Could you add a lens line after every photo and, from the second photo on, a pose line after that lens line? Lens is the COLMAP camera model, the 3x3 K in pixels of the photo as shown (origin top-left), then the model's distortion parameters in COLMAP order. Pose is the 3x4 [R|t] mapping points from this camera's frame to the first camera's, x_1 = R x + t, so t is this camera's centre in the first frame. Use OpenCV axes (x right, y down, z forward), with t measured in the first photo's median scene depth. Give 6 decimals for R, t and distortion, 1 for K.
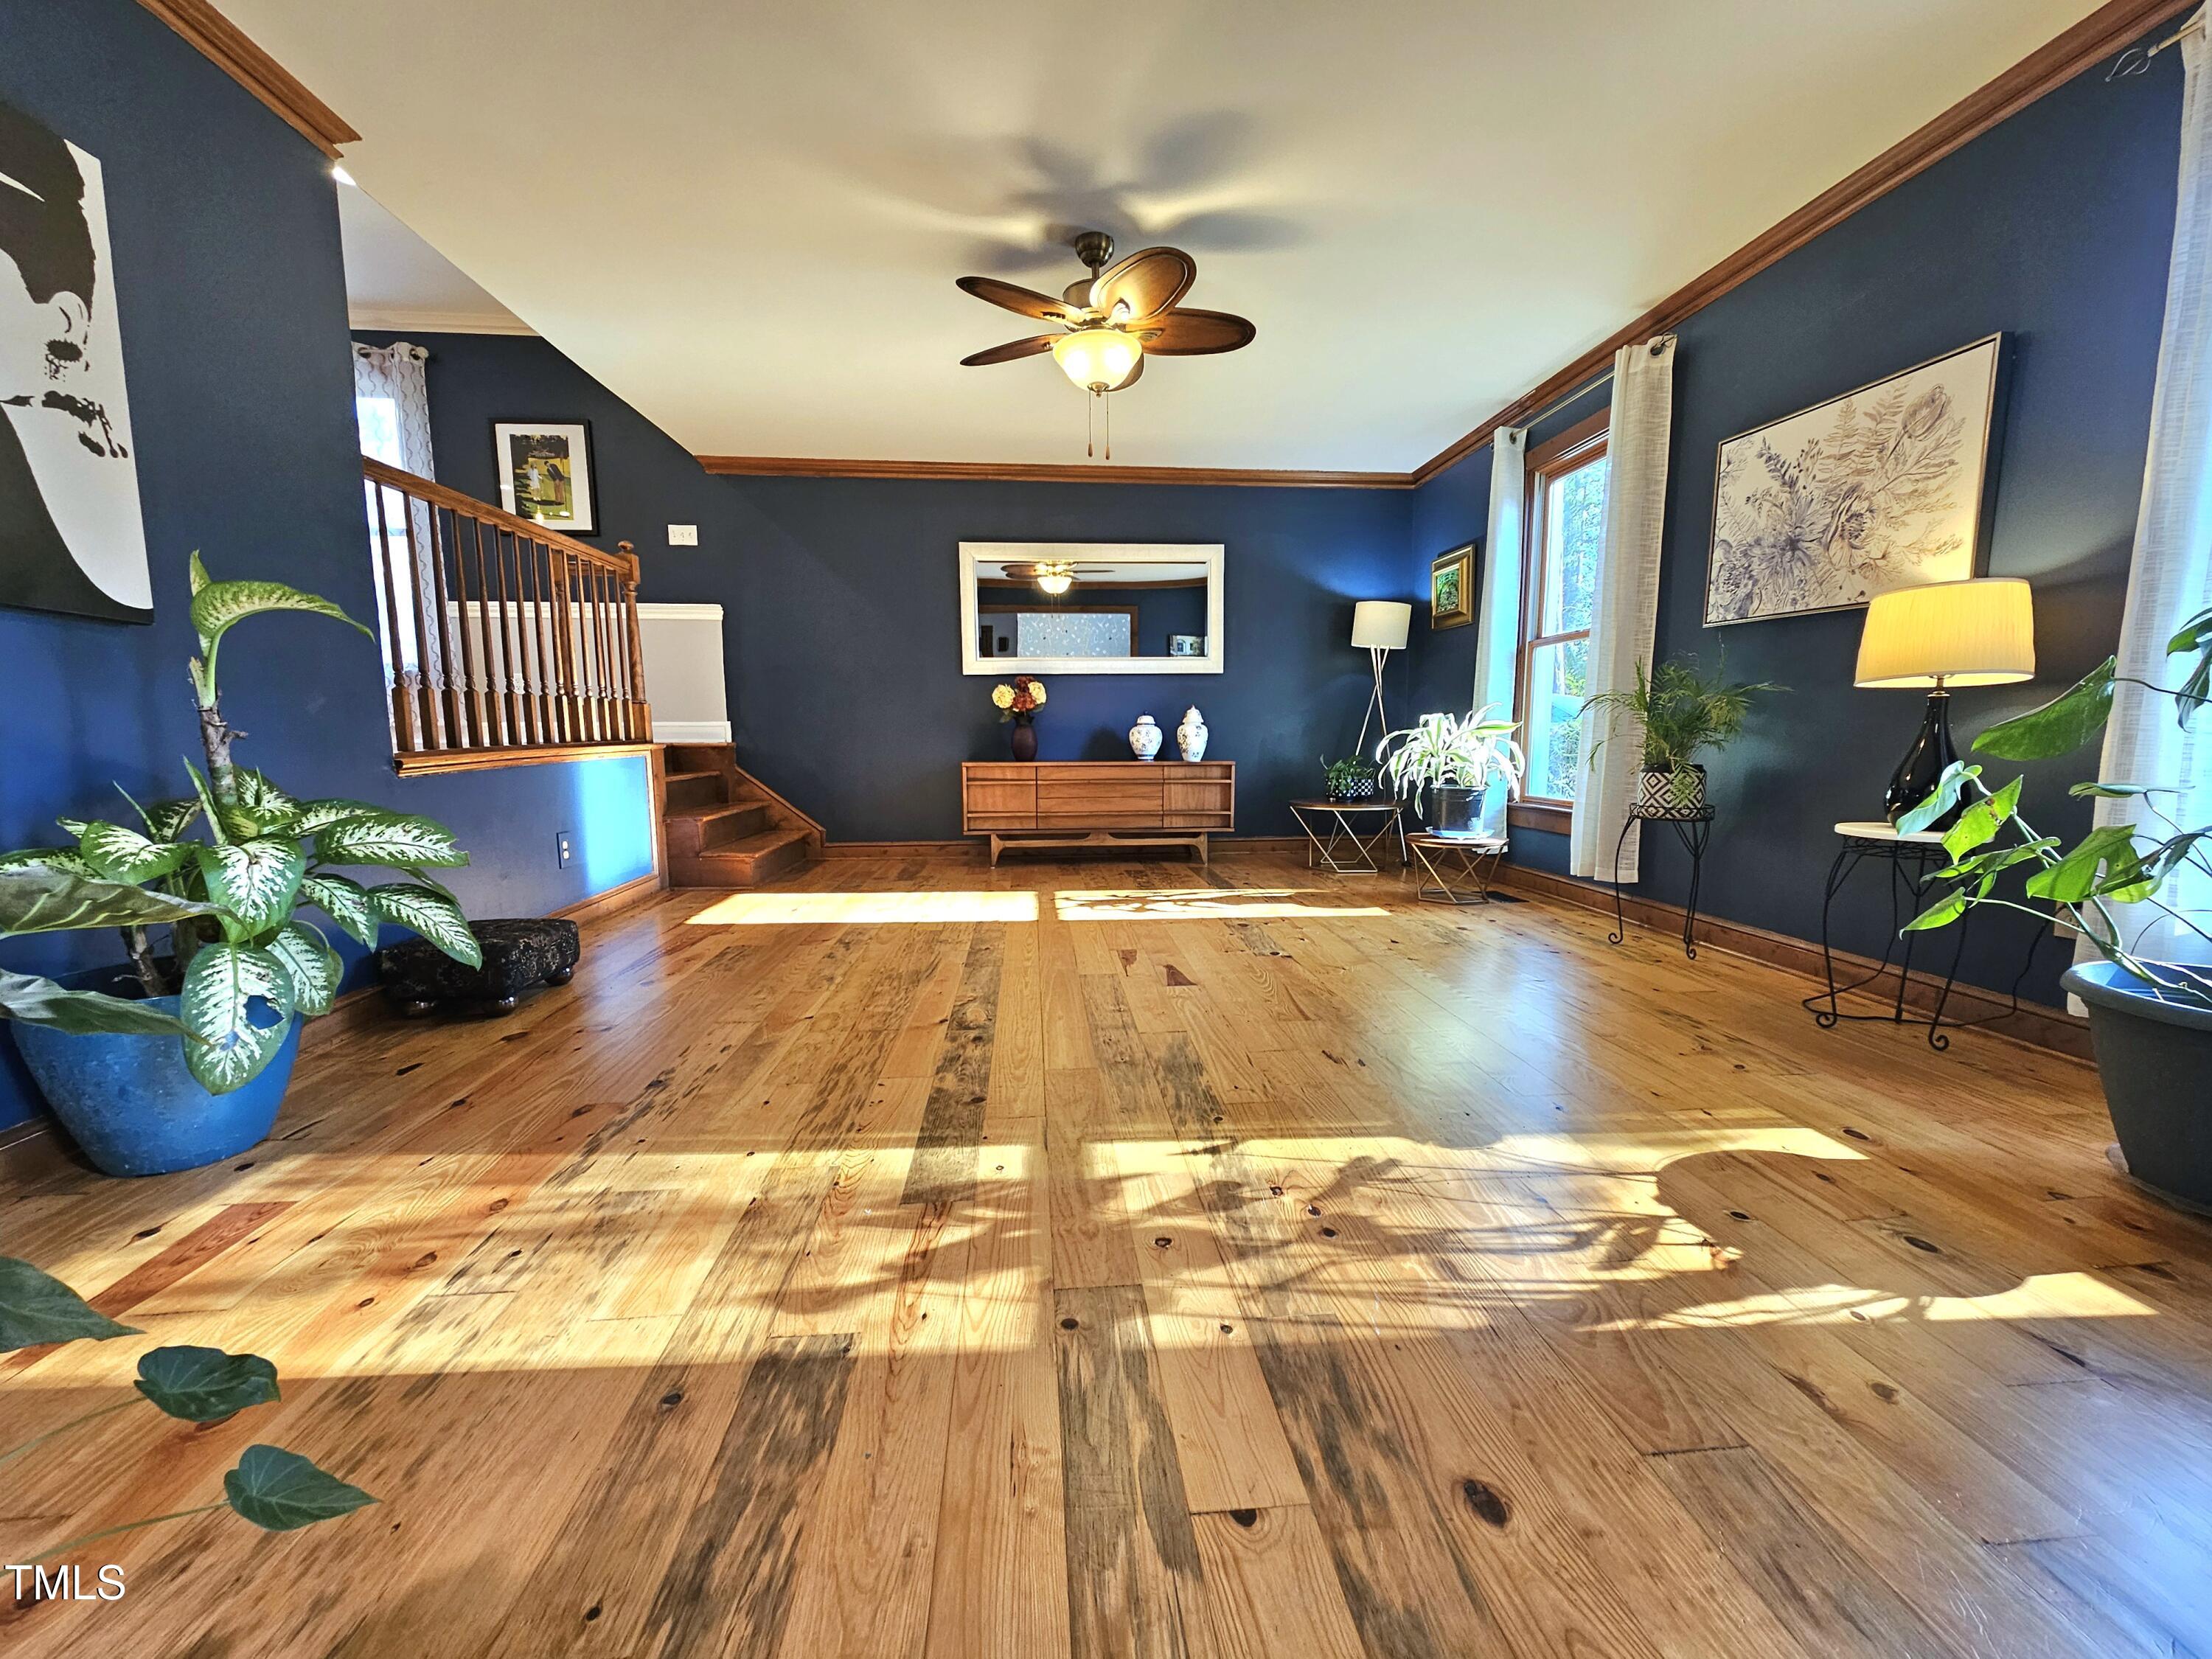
lens RADIAL K [[903.0, 0, 1097.6], [0, 903.0, 831.1], [0, 0, 1]] dist [-0.000221, 0.000400]
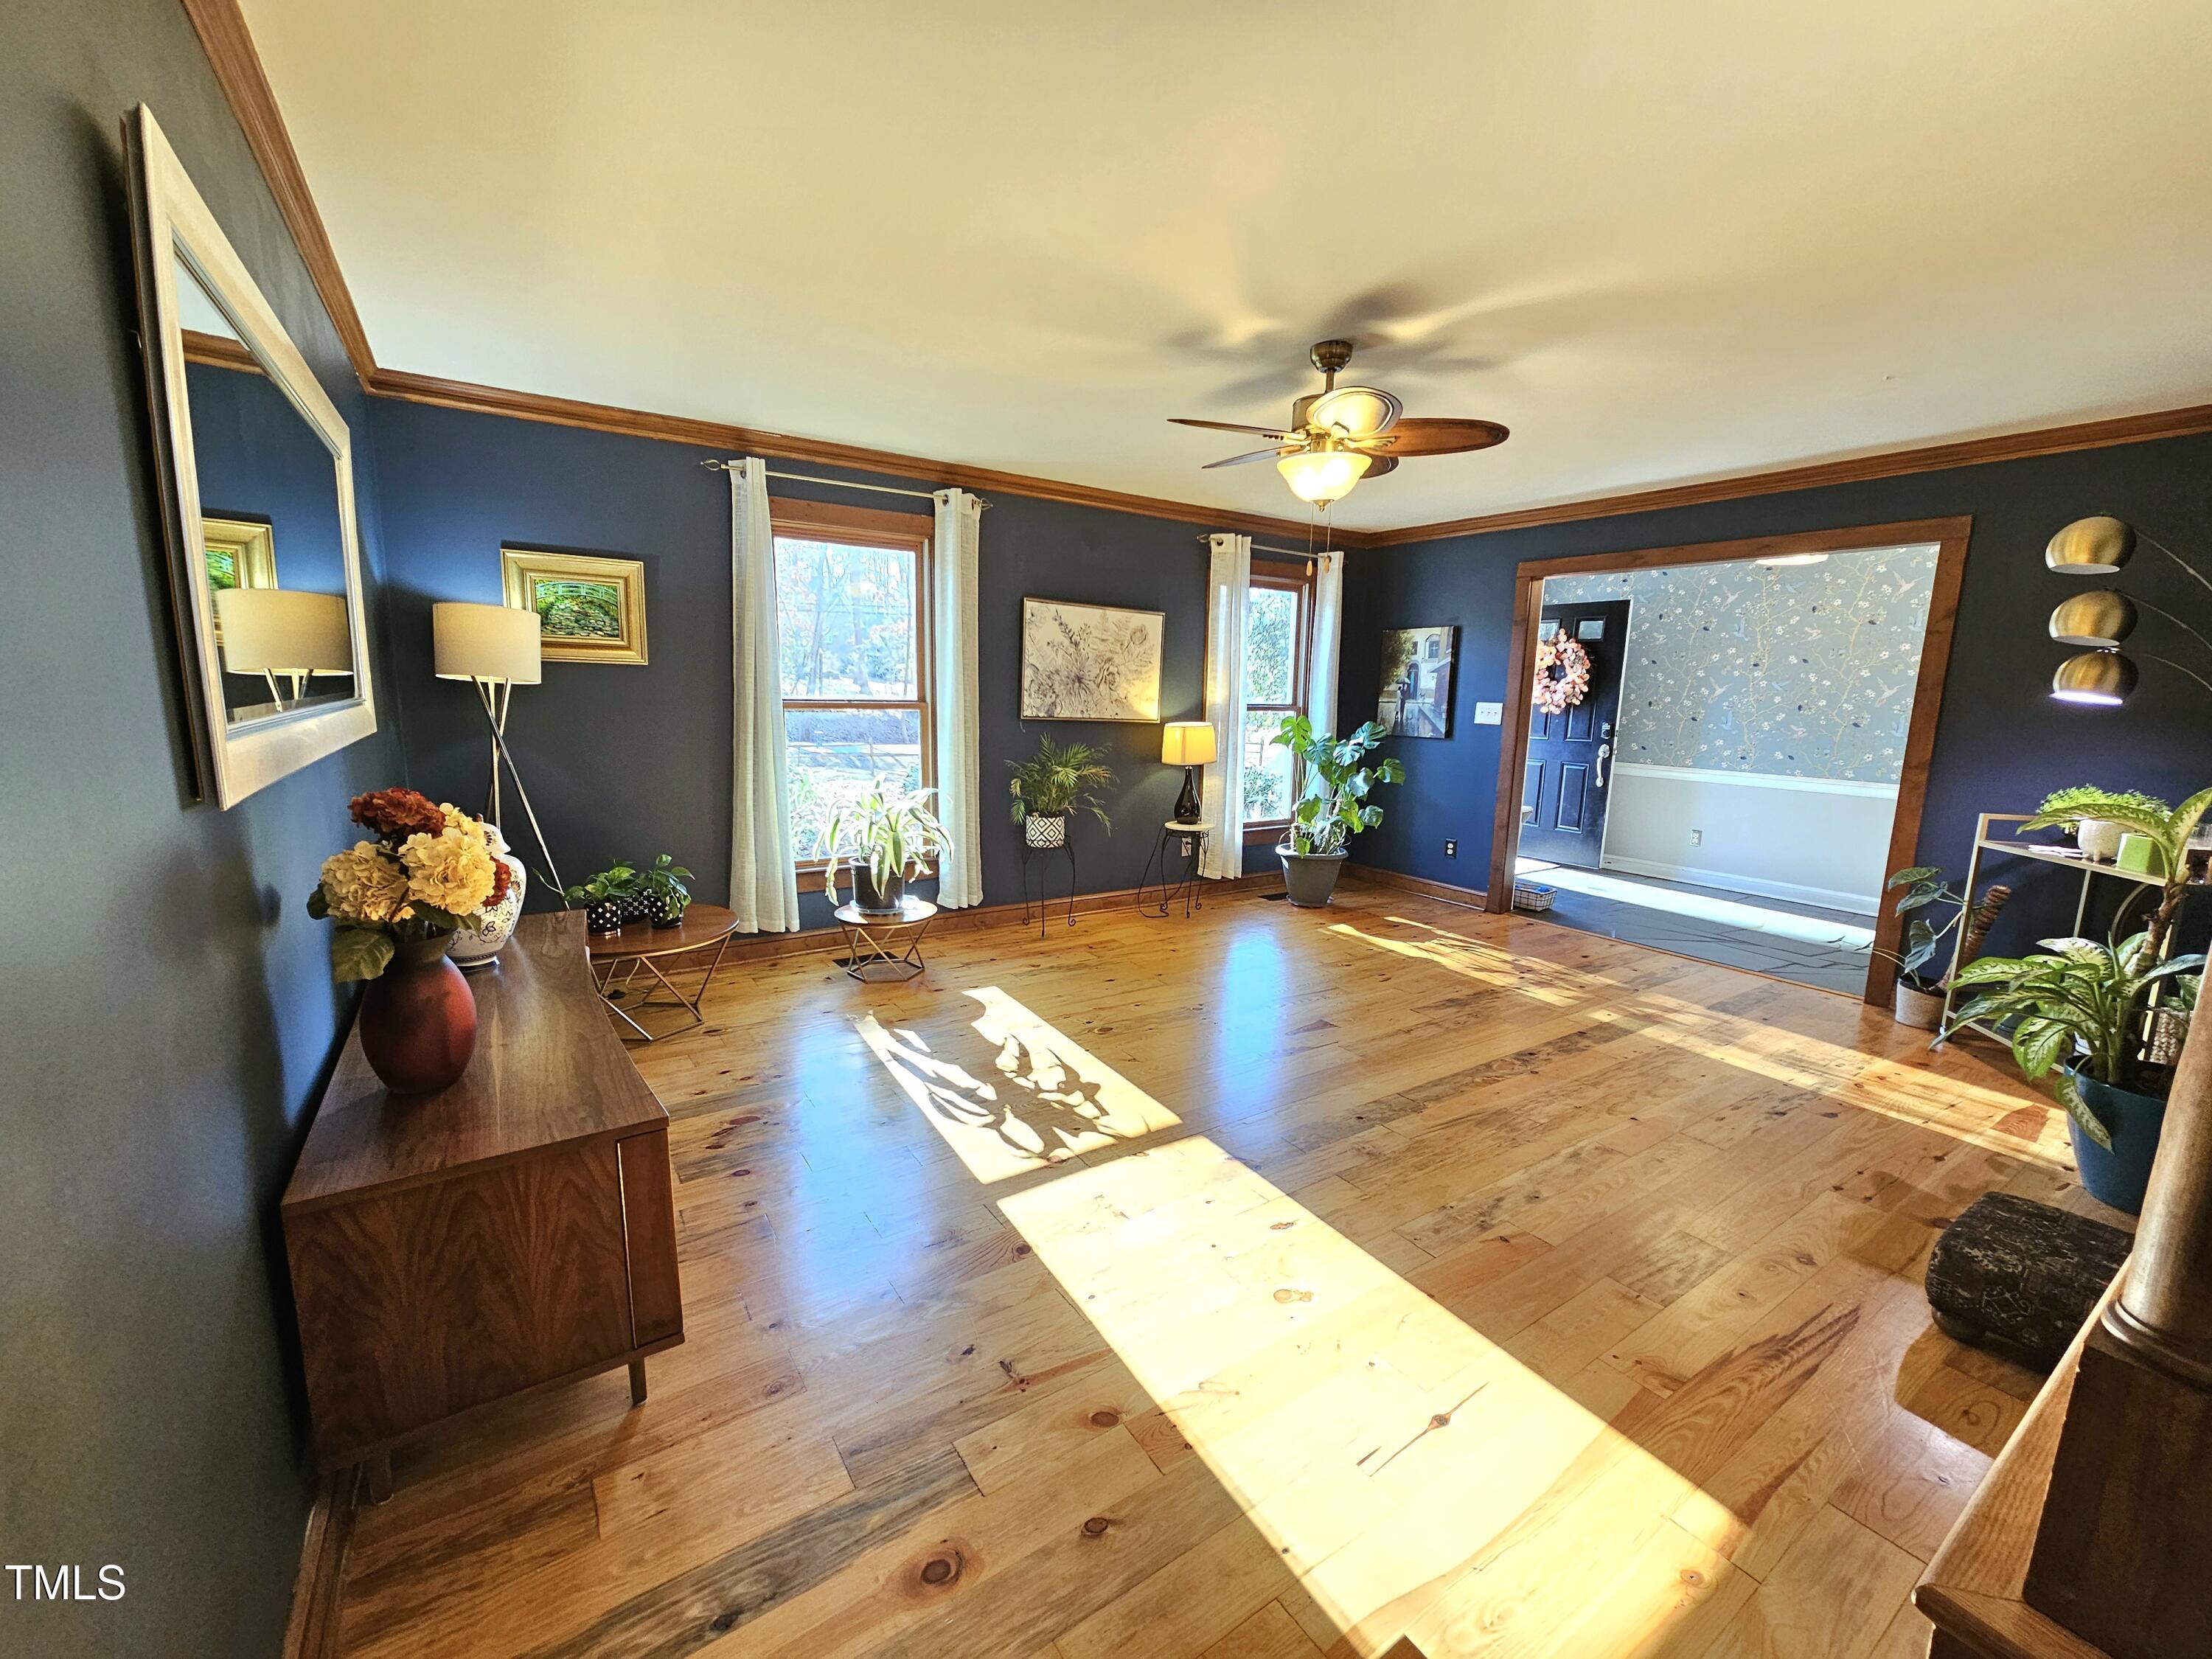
lens RADIAL K [[903.0, 0, 1113.4], [0, 903.0, 834.0], [0, 0, 1]] dist [-0.000221, 0.000400]
pose [[-0.492020, -0.144865, 0.858446, -0.911732], [0.075002, 0.975339, 0.207578, -0.425721], [-0.867347, 0.166518, -0.469021, 2.017262]]
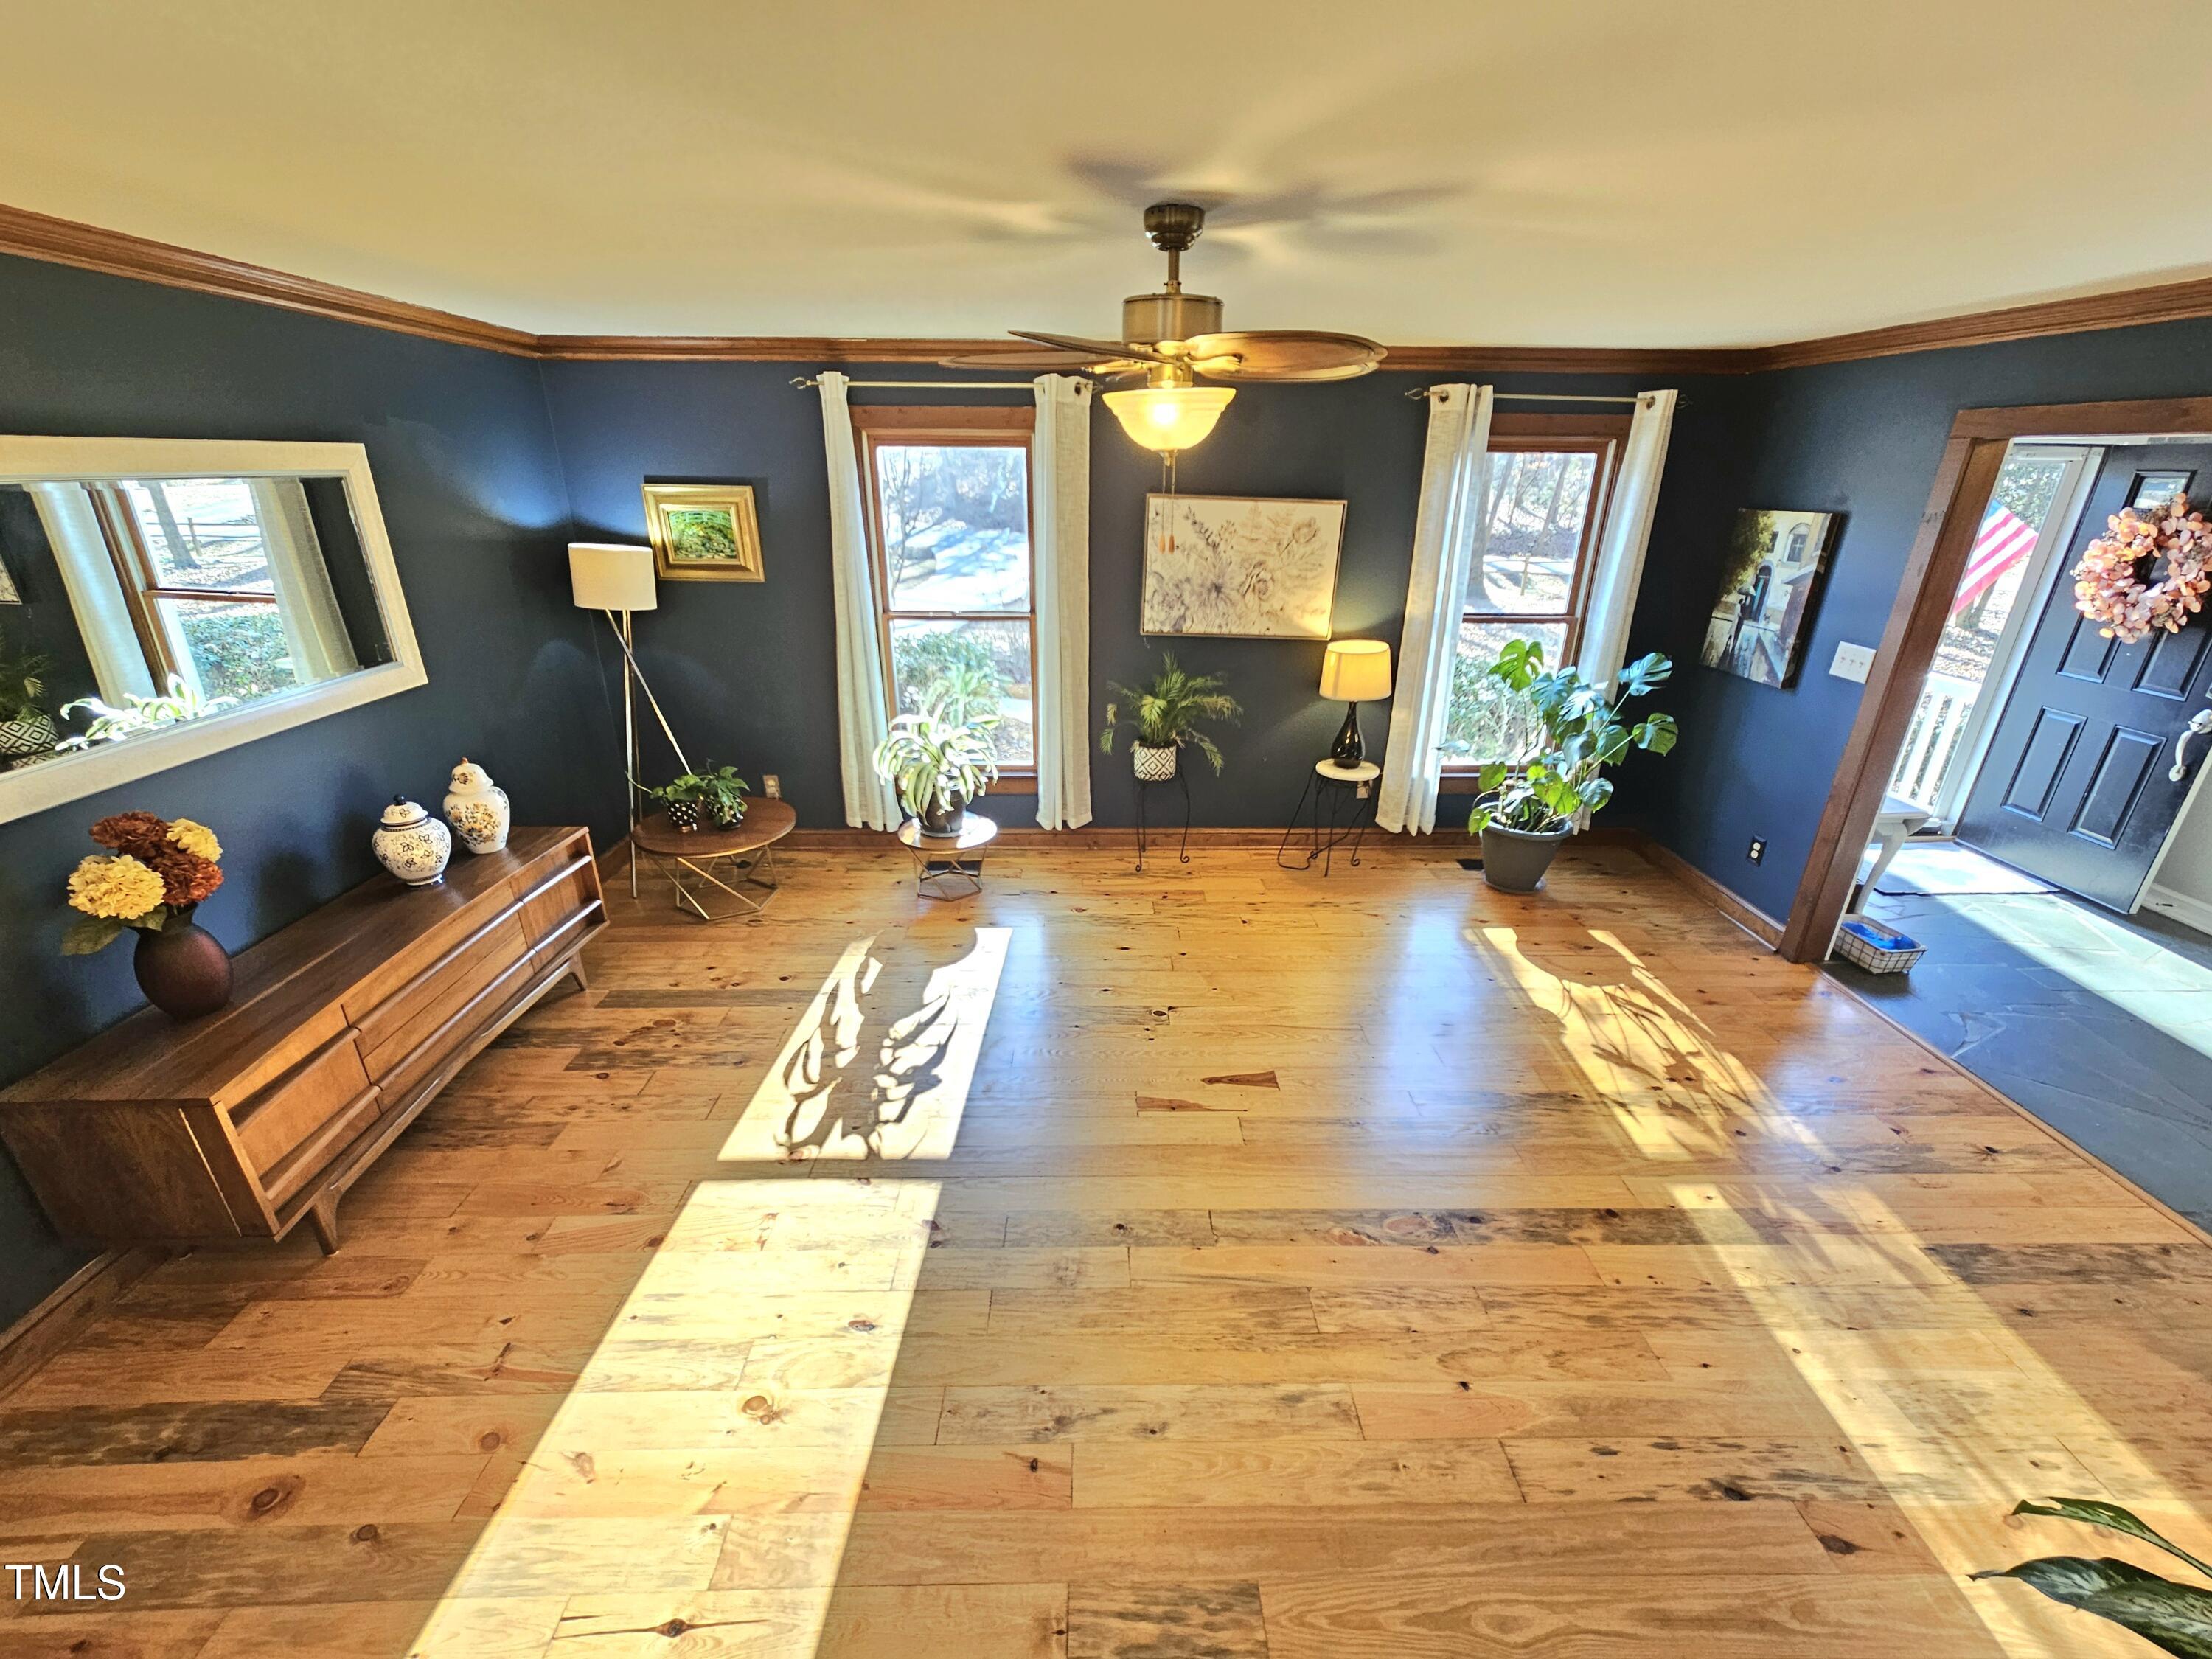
lens RADIAL K [[903.0, 0, 1105.8], [0, 903.0, 840.2], [0, 0, 1]] dist [-0.000221, 0.000400]
pose [[0.057233, -0.377744, 0.924139, -0.884376], [0.099726, 0.923190, 0.371180, -0.562631], [-0.993368, 0.070917, 0.090508, 1.194499]]
